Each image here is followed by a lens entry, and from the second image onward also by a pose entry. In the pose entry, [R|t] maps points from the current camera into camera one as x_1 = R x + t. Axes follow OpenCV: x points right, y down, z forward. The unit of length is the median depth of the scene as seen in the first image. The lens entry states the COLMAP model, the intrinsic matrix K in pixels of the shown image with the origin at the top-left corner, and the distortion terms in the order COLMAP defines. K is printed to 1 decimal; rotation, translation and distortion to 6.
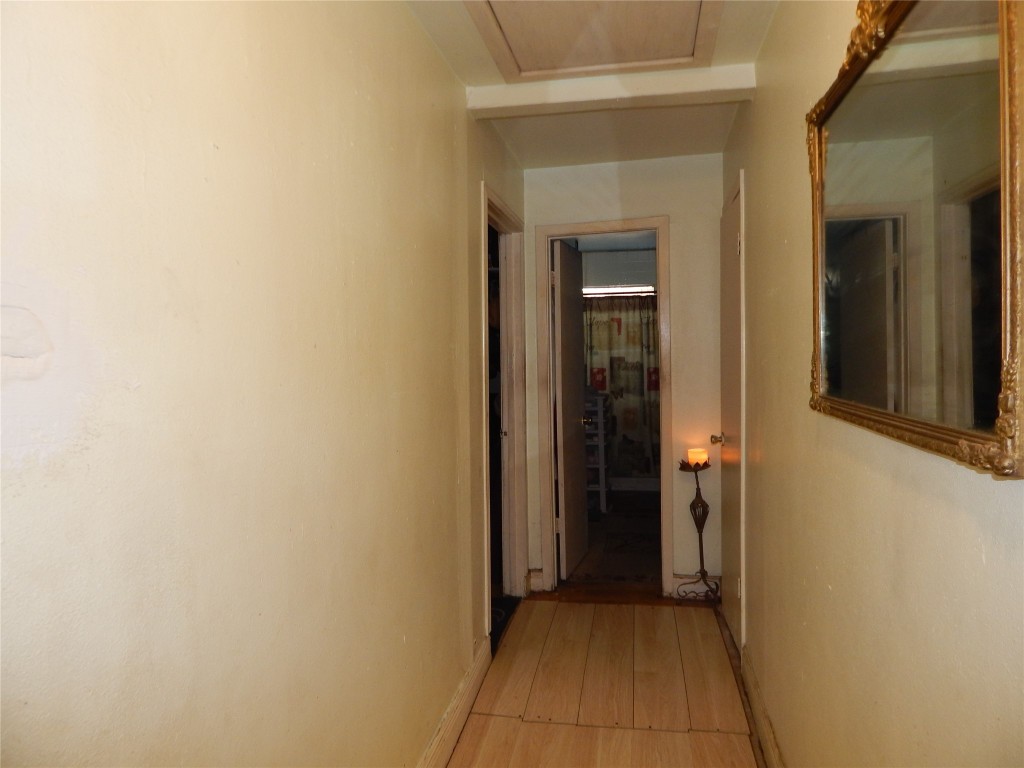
lens RADIAL K [[677.8, 0, 515.5], [0, 677.8, 387.2], [0, 0, 1]] dist [0.012250, 0.000433]
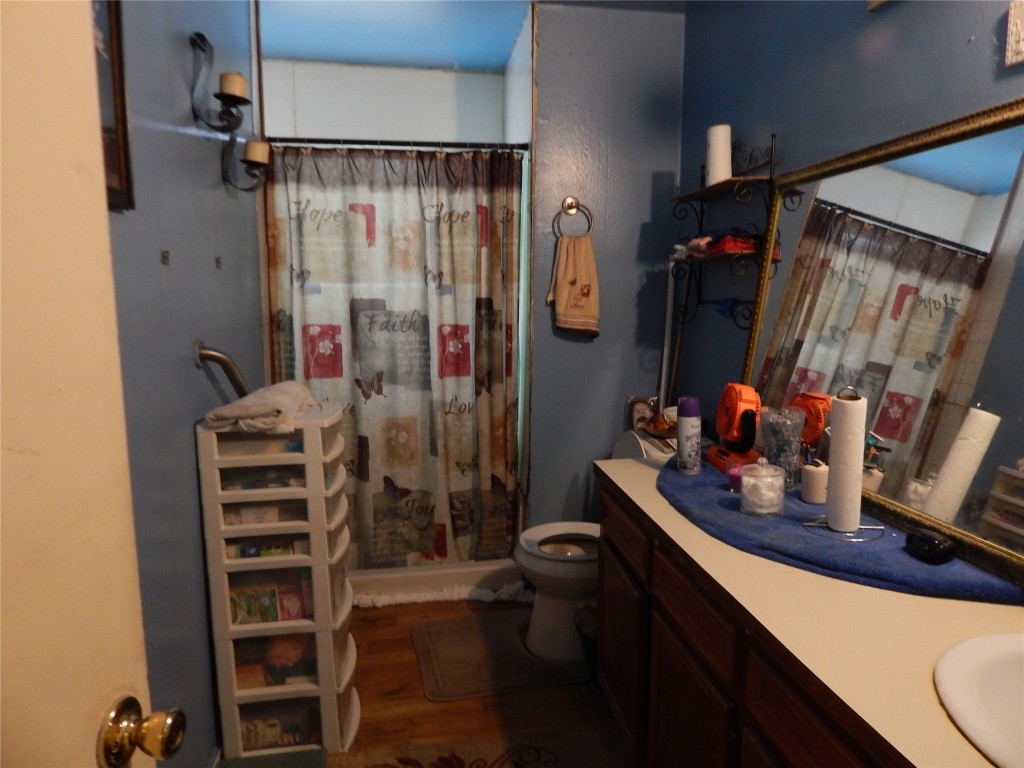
lens RADIAL K [[677.8, 0, 519.9], [0, 677.8, 386.6], [0, 0, 1]] dist [0.012250, 0.000433]
pose [[0.943738, -0.026108, 0.329662, 0.099038], [0.004794, 0.997854, 0.065304, -0.017342], [-0.330659, -0.060049, 0.941838, 0.566110]]
